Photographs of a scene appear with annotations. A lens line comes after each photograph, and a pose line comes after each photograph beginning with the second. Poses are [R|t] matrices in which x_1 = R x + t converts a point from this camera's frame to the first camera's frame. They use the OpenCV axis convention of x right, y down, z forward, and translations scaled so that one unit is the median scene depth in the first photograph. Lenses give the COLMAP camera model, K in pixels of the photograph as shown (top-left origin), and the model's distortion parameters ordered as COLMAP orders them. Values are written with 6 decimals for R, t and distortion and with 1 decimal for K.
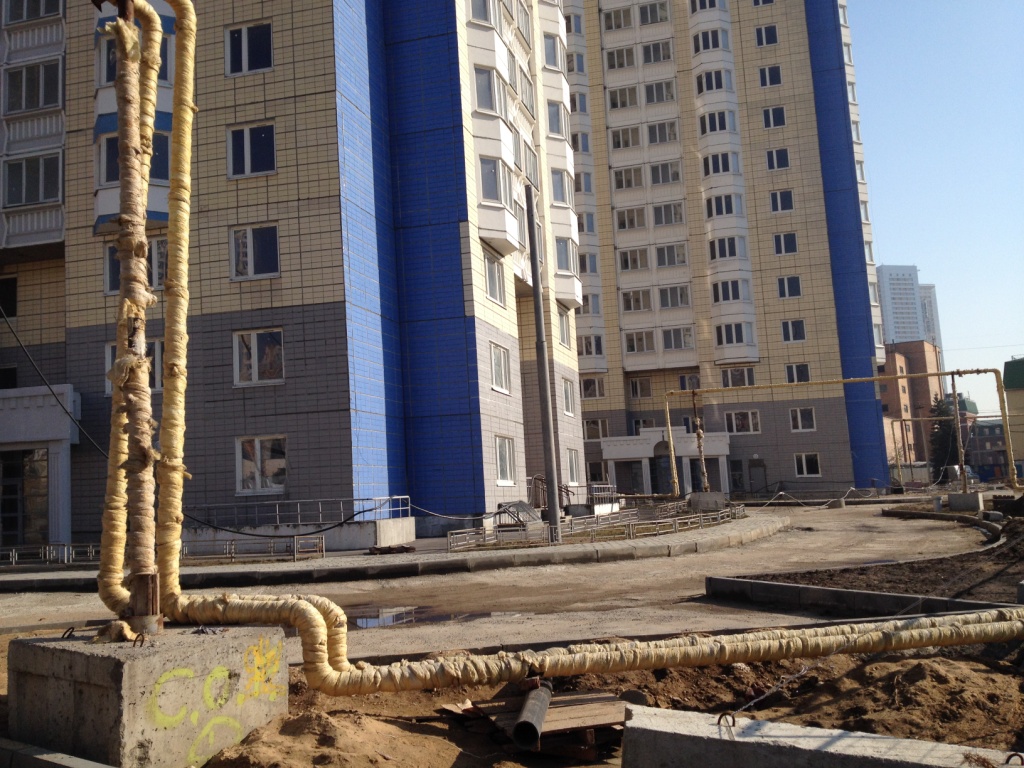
lens RADIAL K [[891.1, 0, 512.0], [0, 891.1, 384.0], [0, 0, 1]] dist [0.153027, -0.278065]
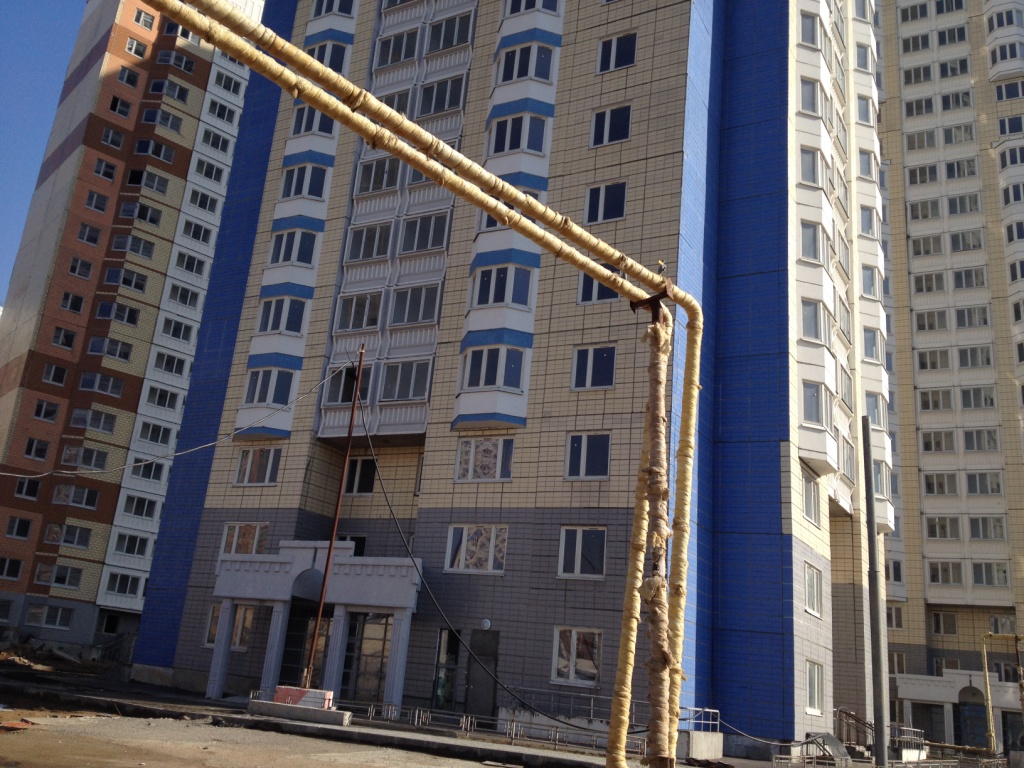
lens RADIAL K [[910.6, 0, 508.0], [0, 910.6, 397.6], [0, 0, 1]] dist [0.144903, -0.315152]
pose [[0.961520, 0.063323, -0.267337, -0.078134], [-0.113333, 0.977845, -0.175999, -0.007203], [0.250269, 0.199525, 0.947394, -0.094996]]
